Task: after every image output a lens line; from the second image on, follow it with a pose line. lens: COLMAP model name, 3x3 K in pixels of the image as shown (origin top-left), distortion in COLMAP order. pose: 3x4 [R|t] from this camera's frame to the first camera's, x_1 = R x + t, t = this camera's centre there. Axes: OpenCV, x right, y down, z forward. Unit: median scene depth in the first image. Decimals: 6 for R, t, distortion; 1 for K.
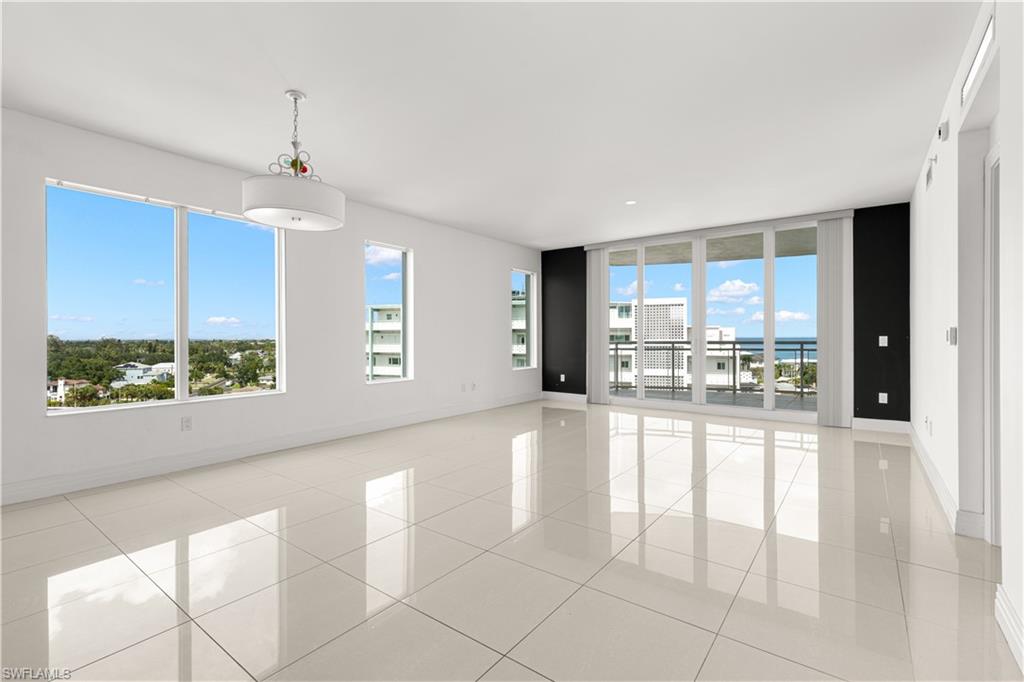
lens RADIAL K [[462.5, 0, 513.0], [0, 462.5, 334.9], [0, 0, 1]] dist [0.008264, 0.000576]
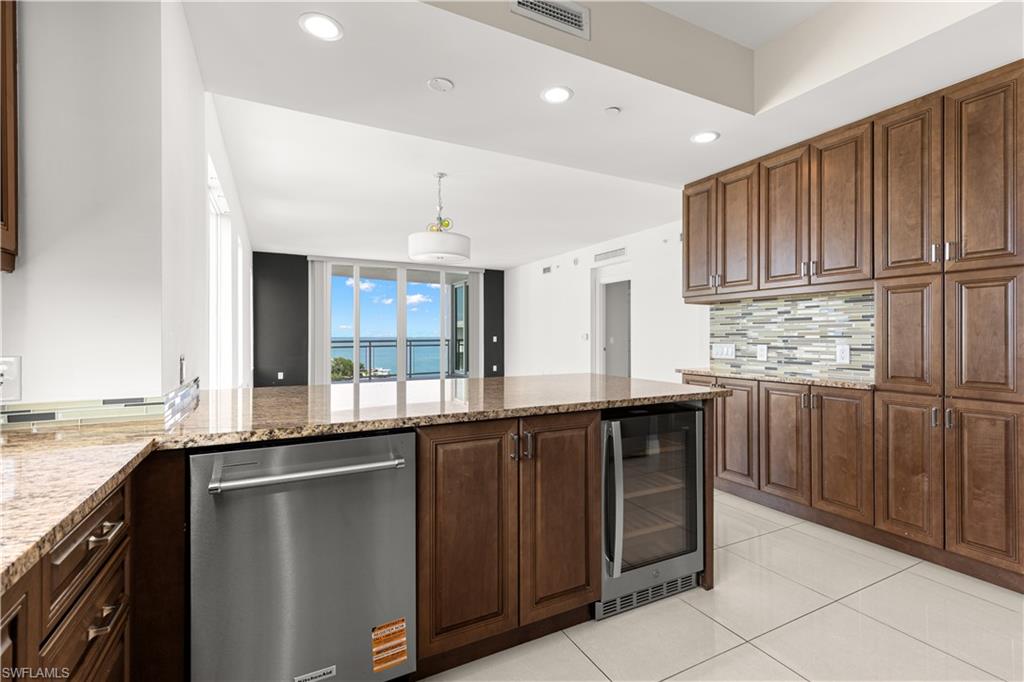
lens RADIAL K [[462.5, 0, 520.9], [0, 462.5, 334.9], [0, 0, 1]] dist [0.008264, 0.000576]
pose [[0.423381, 0.004604, 0.905940, -0.618002], [-0.004154, 0.999986, -0.003141, 0.000639], [-0.905942, -0.002433, 0.423394, 0.052220]]
